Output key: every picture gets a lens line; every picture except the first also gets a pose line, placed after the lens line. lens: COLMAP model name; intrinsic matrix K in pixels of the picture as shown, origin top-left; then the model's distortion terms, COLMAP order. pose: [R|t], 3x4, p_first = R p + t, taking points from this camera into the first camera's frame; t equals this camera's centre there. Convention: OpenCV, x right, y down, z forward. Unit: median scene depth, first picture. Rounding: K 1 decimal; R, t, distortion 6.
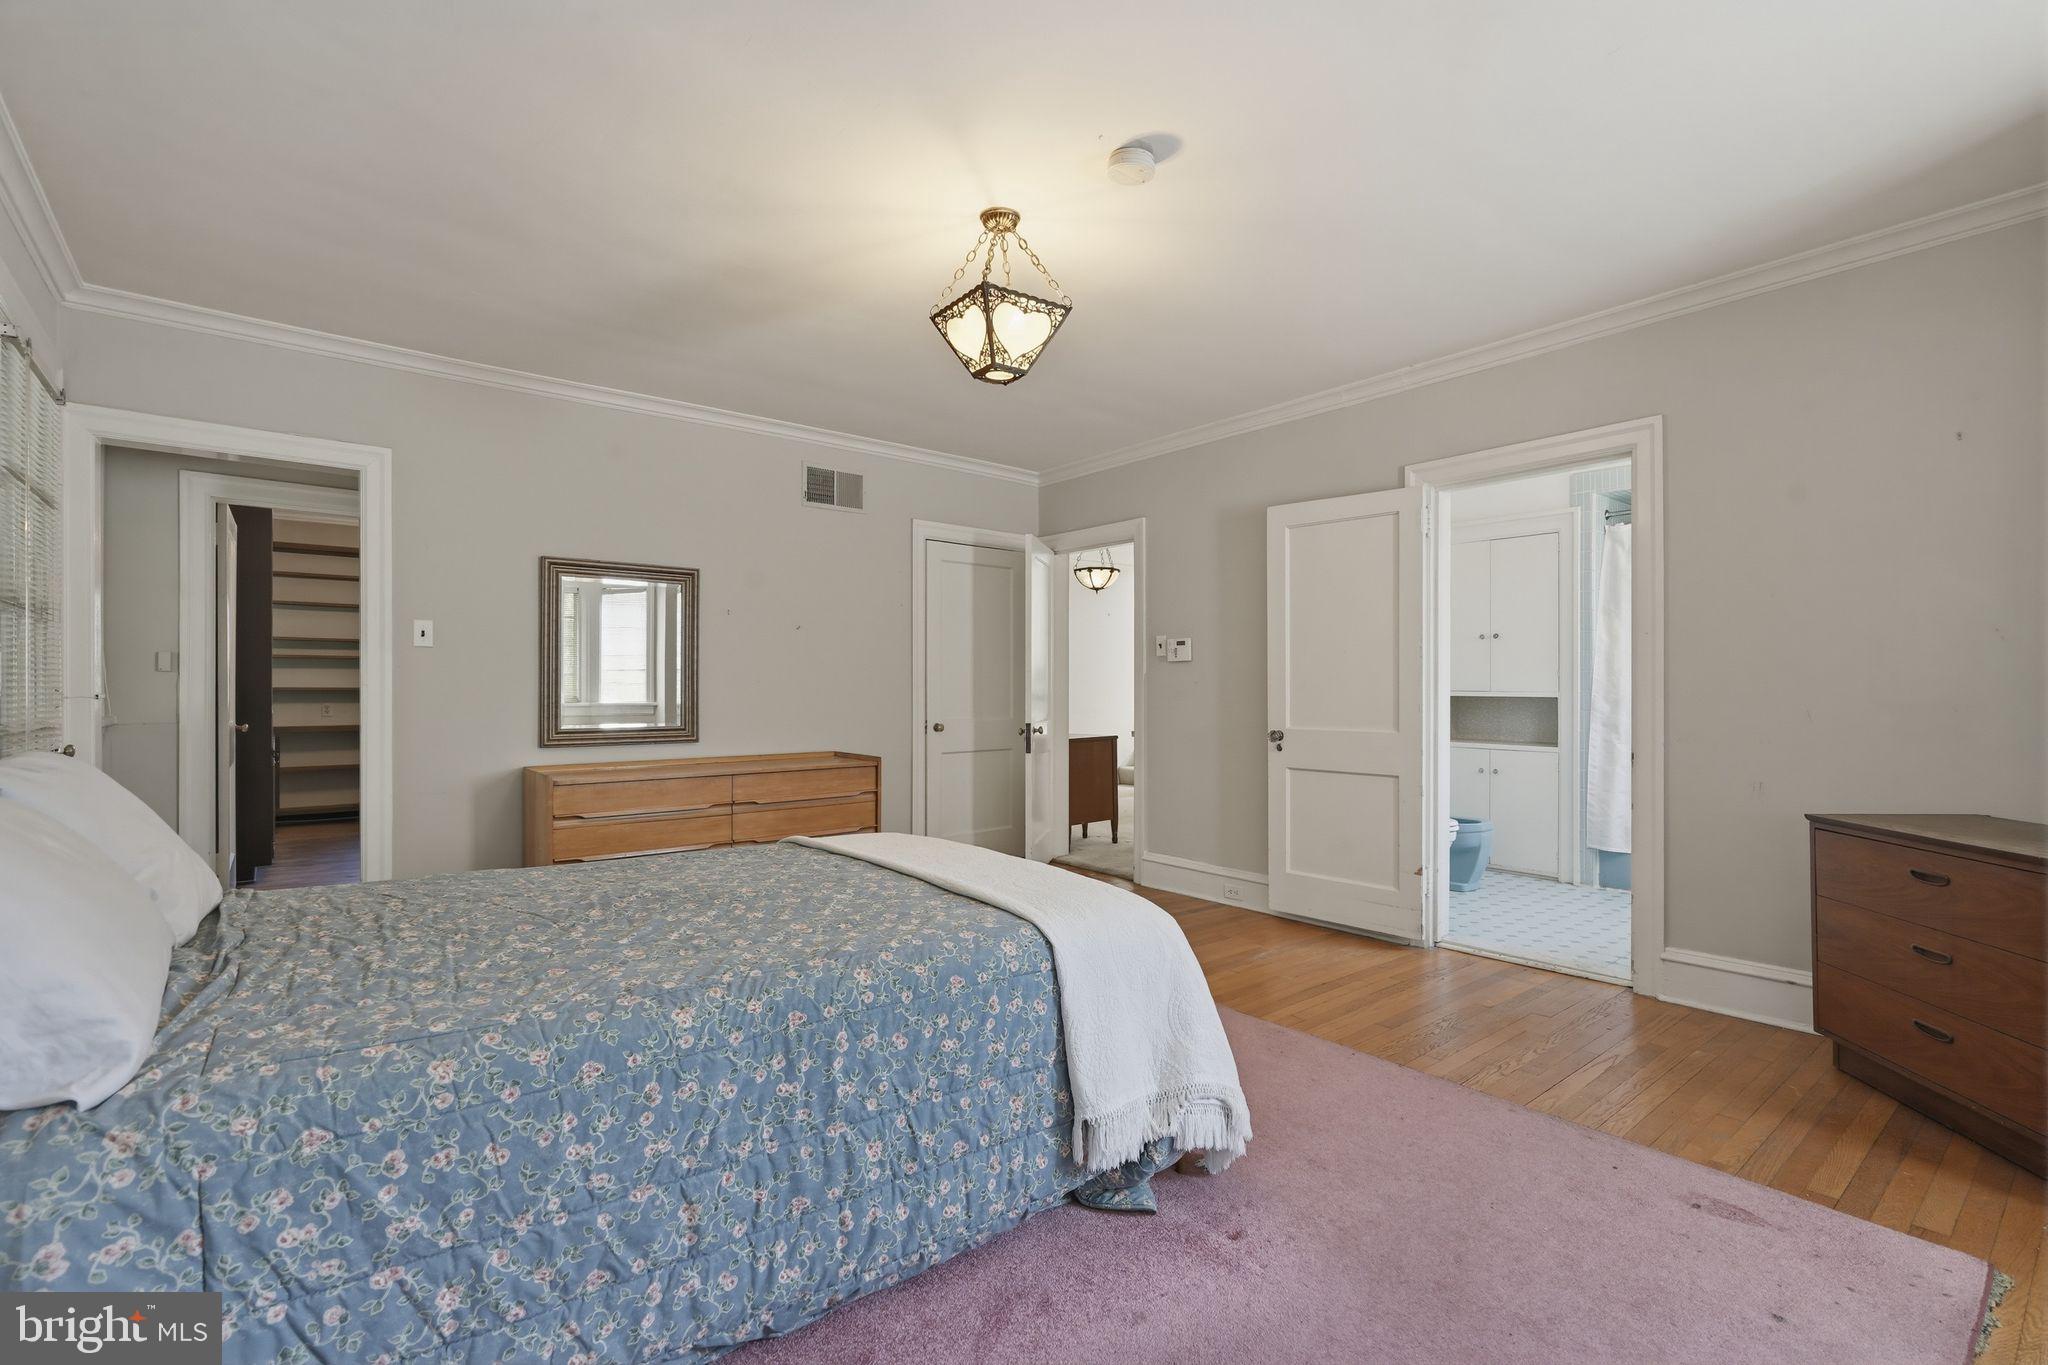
lens RADIAL K [[937.3, 0, 1022.5], [0, 937.3, 684.7], [0, 0, 1]] dist [-0.000229, 0.000909]
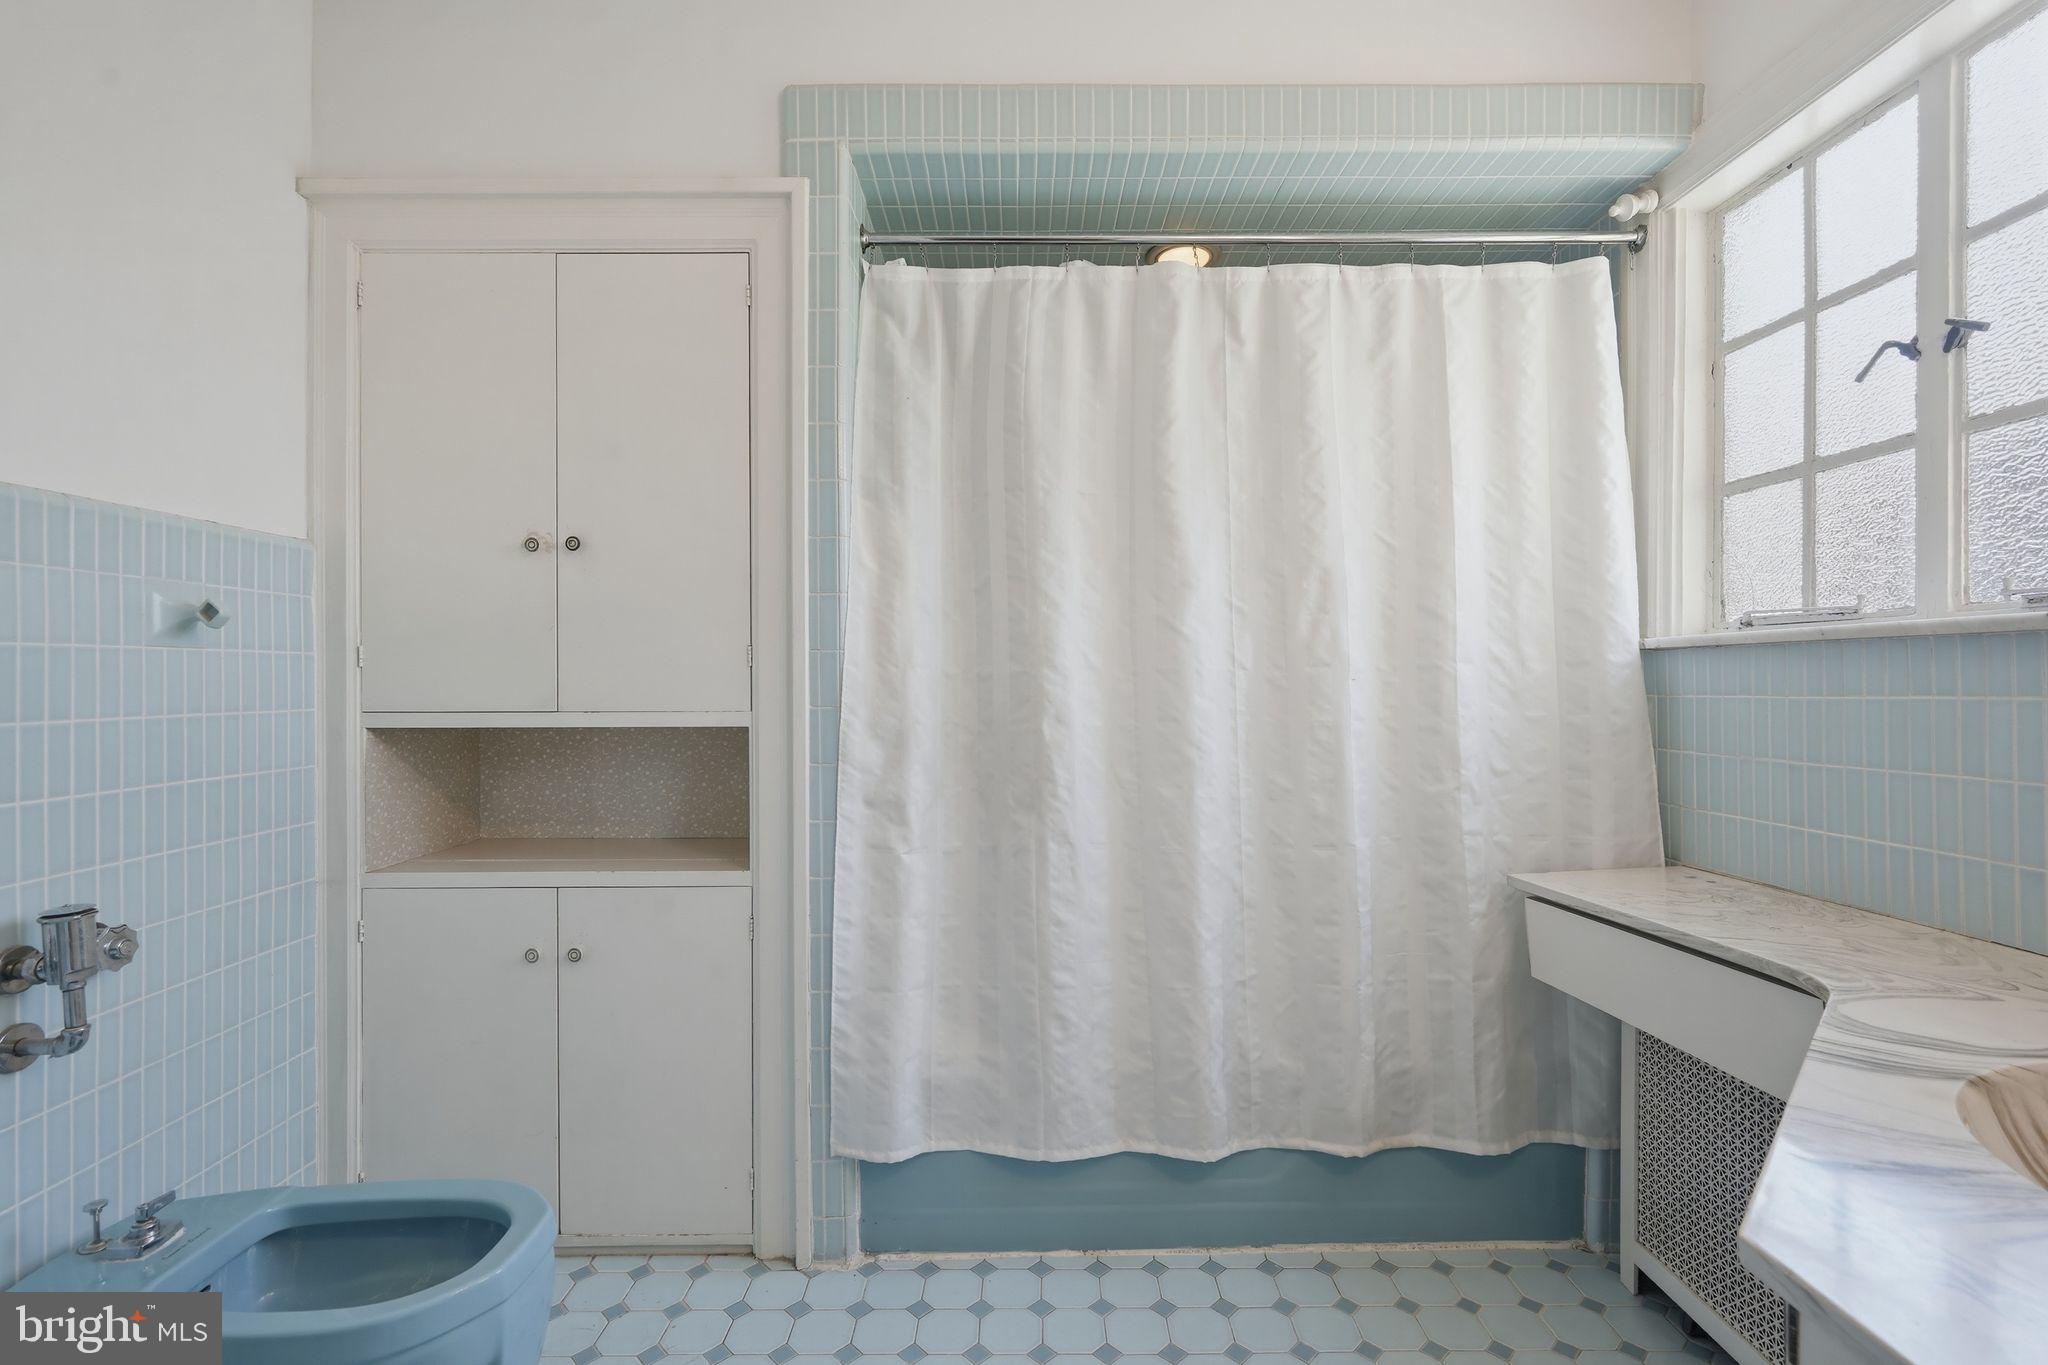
lens RADIAL K [[937.3, 0, 1025.6], [0, 937.3, 686.0], [0, 0, 1]] dist [-0.000229, 0.000909]
pose [[0.622483, -0.006466, 0.782607, 0.371798], [0.004714, 0.999979, 0.004512, -0.003302], [-0.782619, 0.000881, 0.622500, 0.720767]]
